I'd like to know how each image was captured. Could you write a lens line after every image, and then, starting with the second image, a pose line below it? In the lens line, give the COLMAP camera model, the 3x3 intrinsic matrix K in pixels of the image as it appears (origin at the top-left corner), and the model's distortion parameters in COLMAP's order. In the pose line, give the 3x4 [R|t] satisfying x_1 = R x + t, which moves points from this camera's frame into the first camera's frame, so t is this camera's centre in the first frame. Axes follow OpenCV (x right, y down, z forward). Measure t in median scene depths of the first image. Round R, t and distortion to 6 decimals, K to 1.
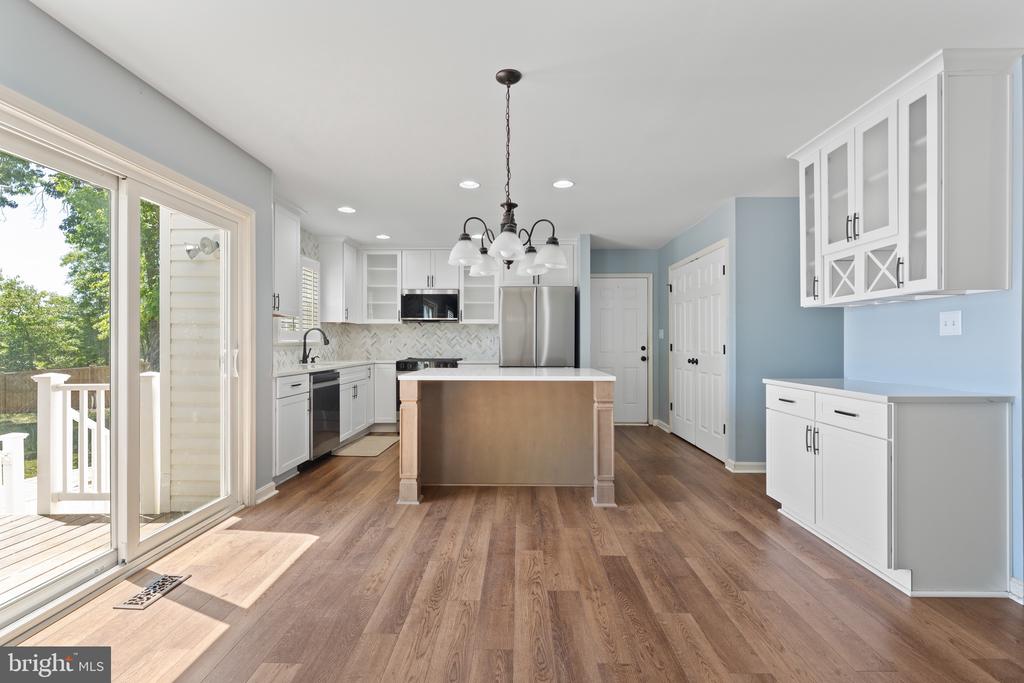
lens RADIAL K [[468.5, 0, 511.6], [0, 468.5, 344.0], [0, 0, 1]] dist [0.000201, 0.000021]
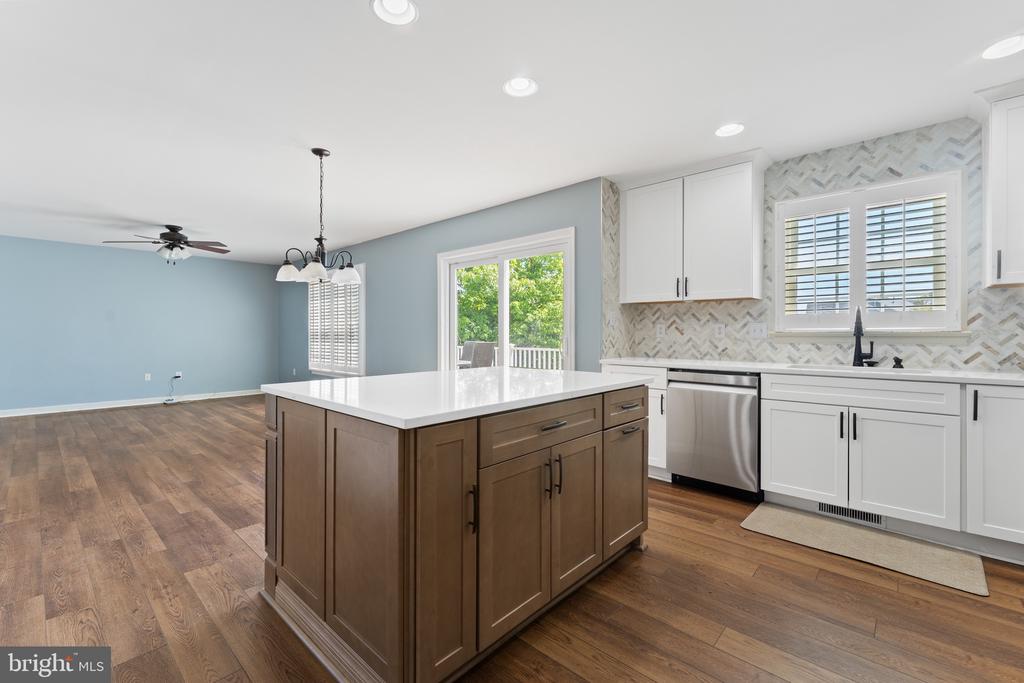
lens RADIAL K [[439.9, 0, 509.6], [0, 439.9, 336.2], [0, 0, 1]] dist [0.001103, 0.000080]
pose [[-0.662563, 0.006626, -0.748977, 0.435245], [-0.000041, 0.999961, 0.008883, -0.003294], [0.749006, 0.005916, -0.662537, 1.612607]]
